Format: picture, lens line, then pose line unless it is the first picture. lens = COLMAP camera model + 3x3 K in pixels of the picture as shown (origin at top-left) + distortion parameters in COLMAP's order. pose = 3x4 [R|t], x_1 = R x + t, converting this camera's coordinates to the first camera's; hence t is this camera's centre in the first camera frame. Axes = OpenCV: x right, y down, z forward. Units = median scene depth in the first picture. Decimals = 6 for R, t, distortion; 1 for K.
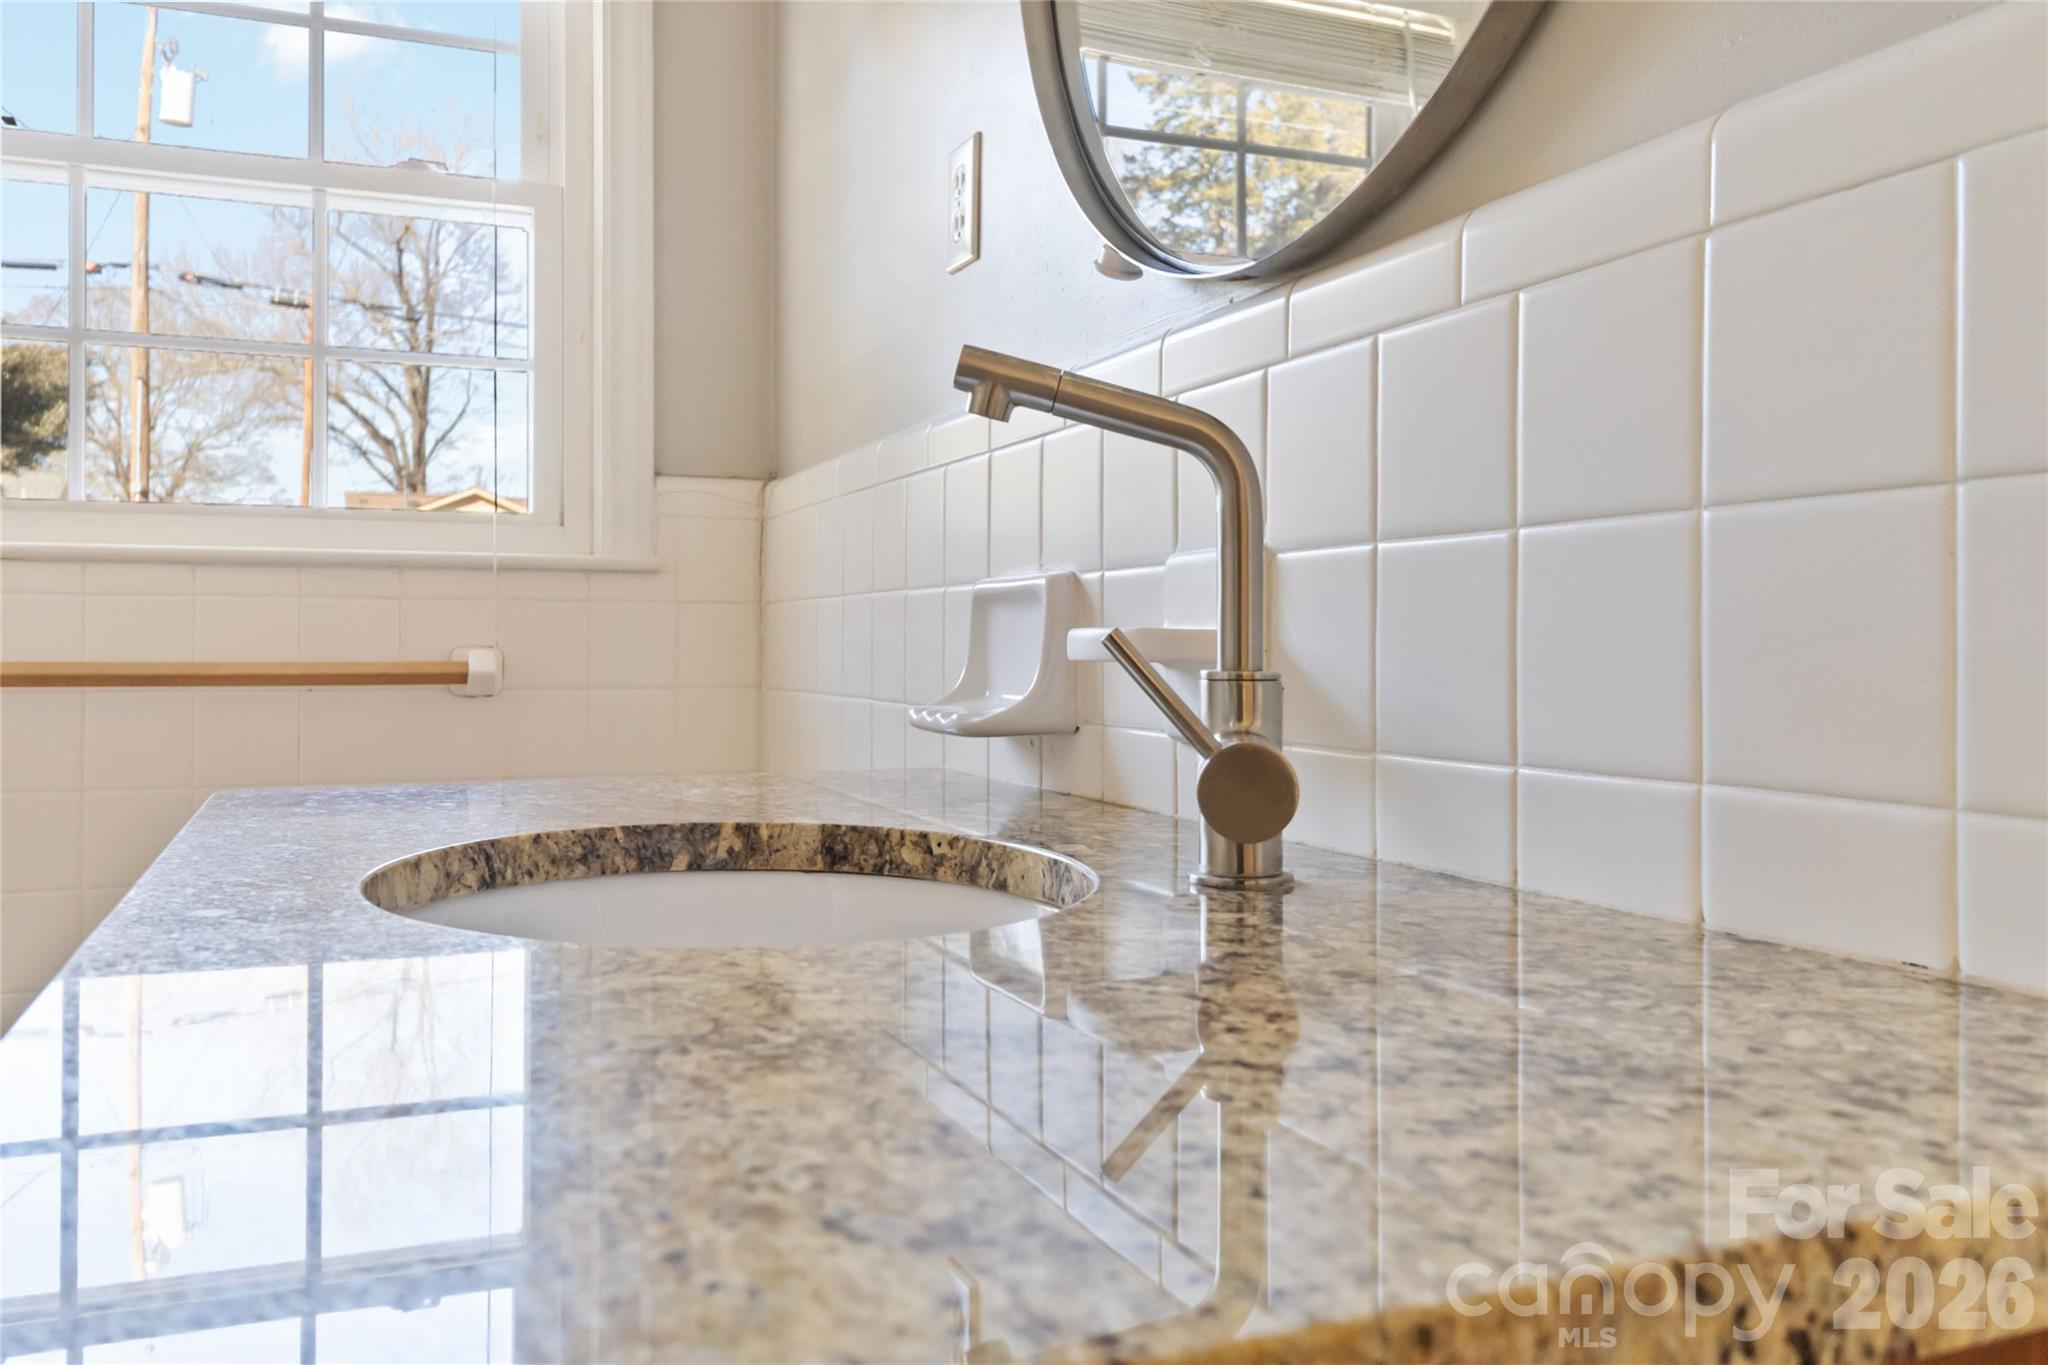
lens RADIAL K [[1629.7, 0, 1025.1], [0, 1629.7, 674.8], [0, 0, 1]] dist [0.002030, -0.000300]
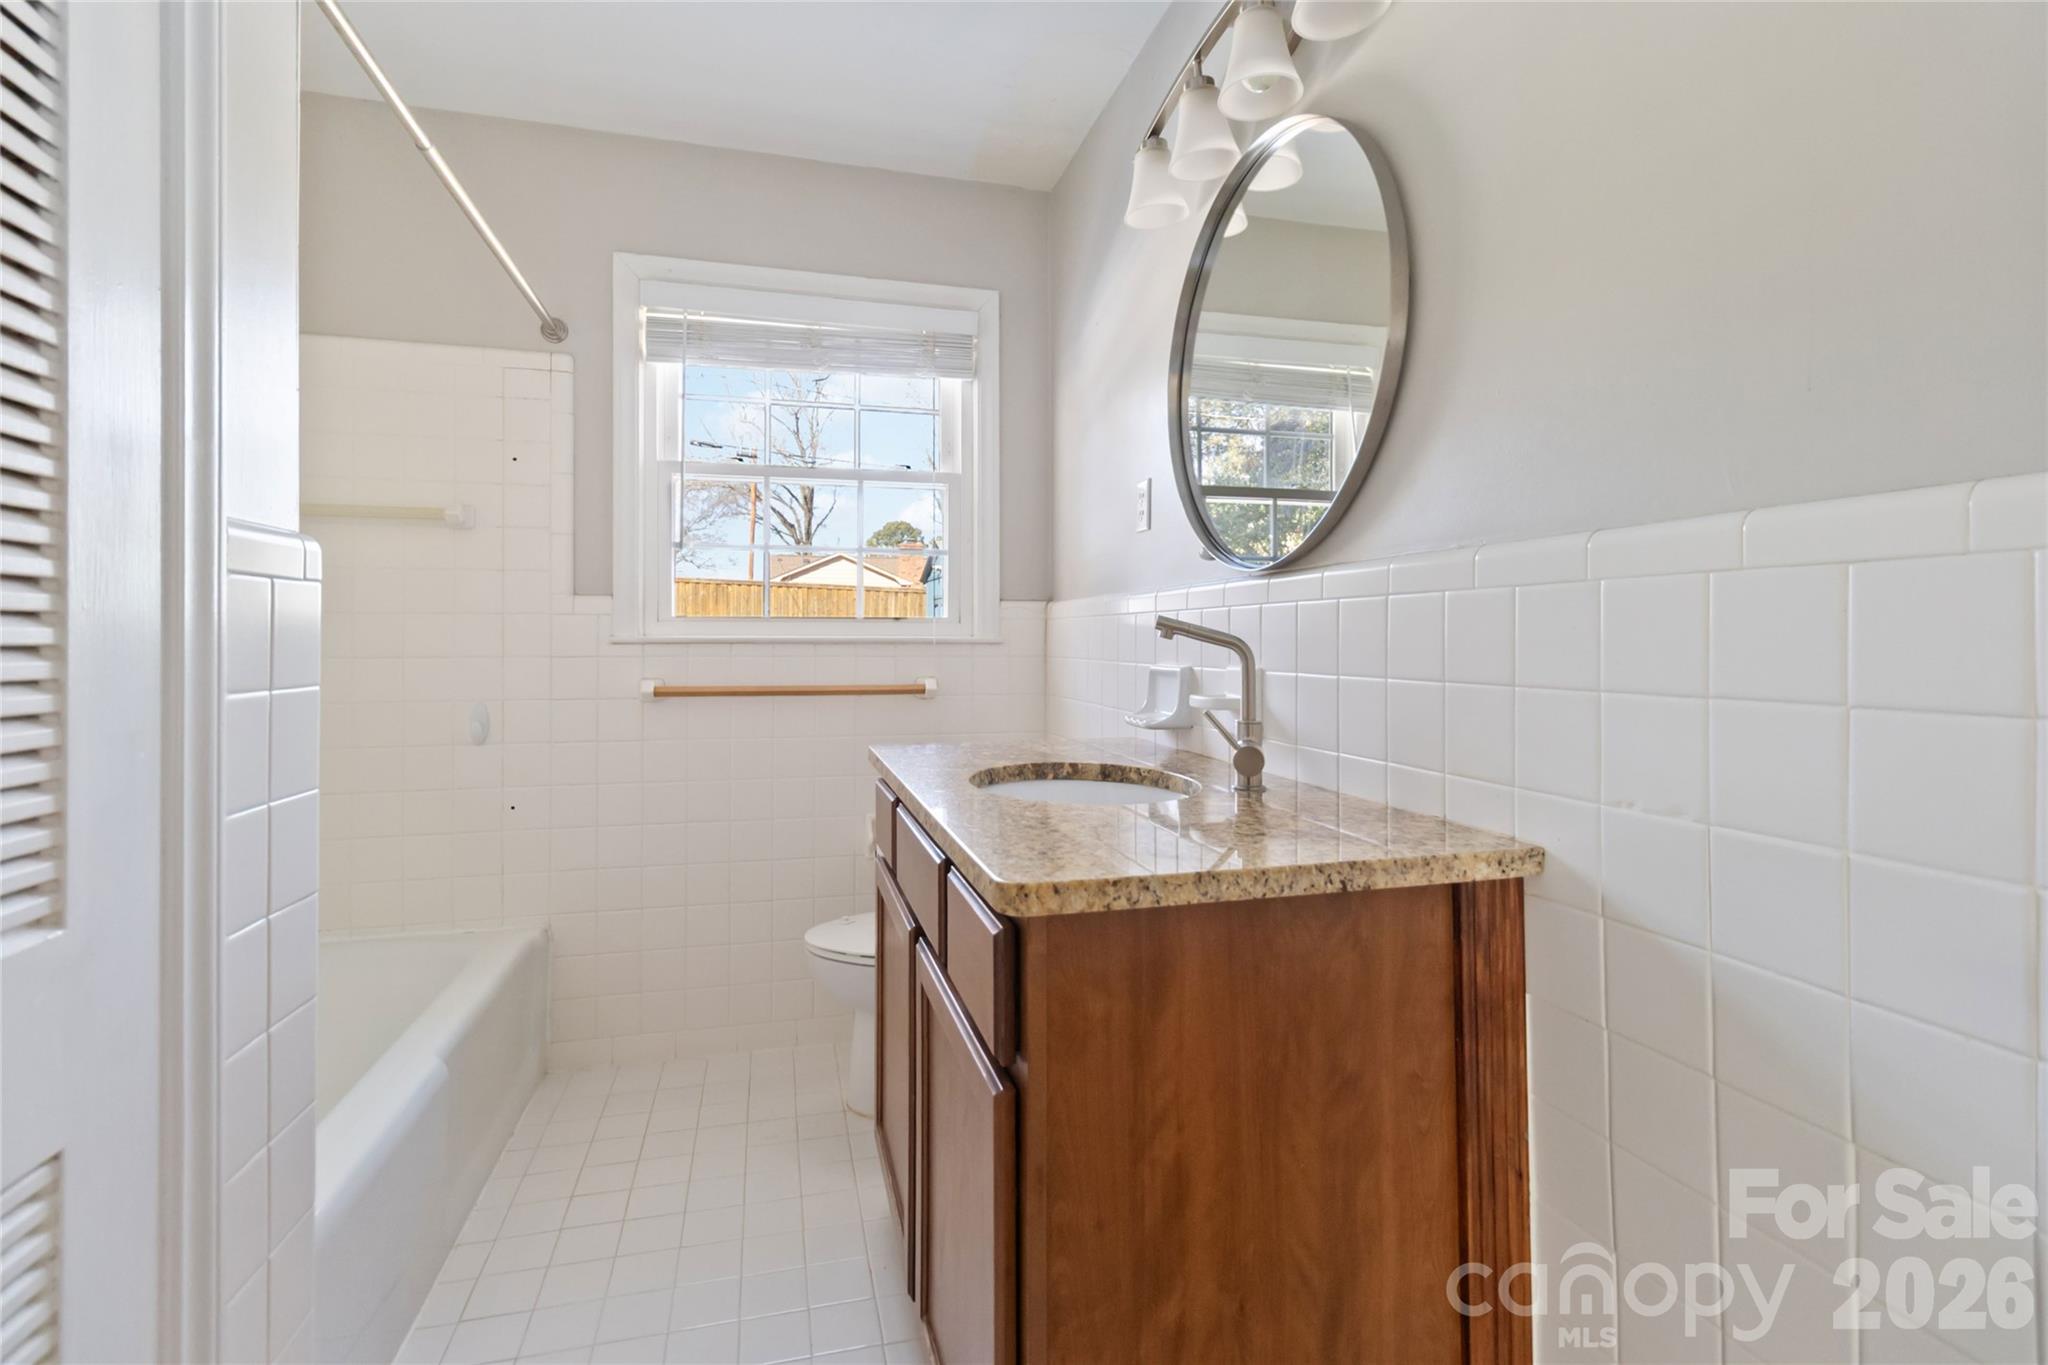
lens RADIAL K [[959.3, 0, 1019.8], [0, 959.3, 636.6], [0, 0, 1]] dist [0.001434, -0.000723]
pose [[0.990848, 0.000403, -0.134985, -0.036660], [-0.003169, 0.999789, -0.020277, -0.085693], [0.134948, 0.020519, 0.990640, -0.605510]]
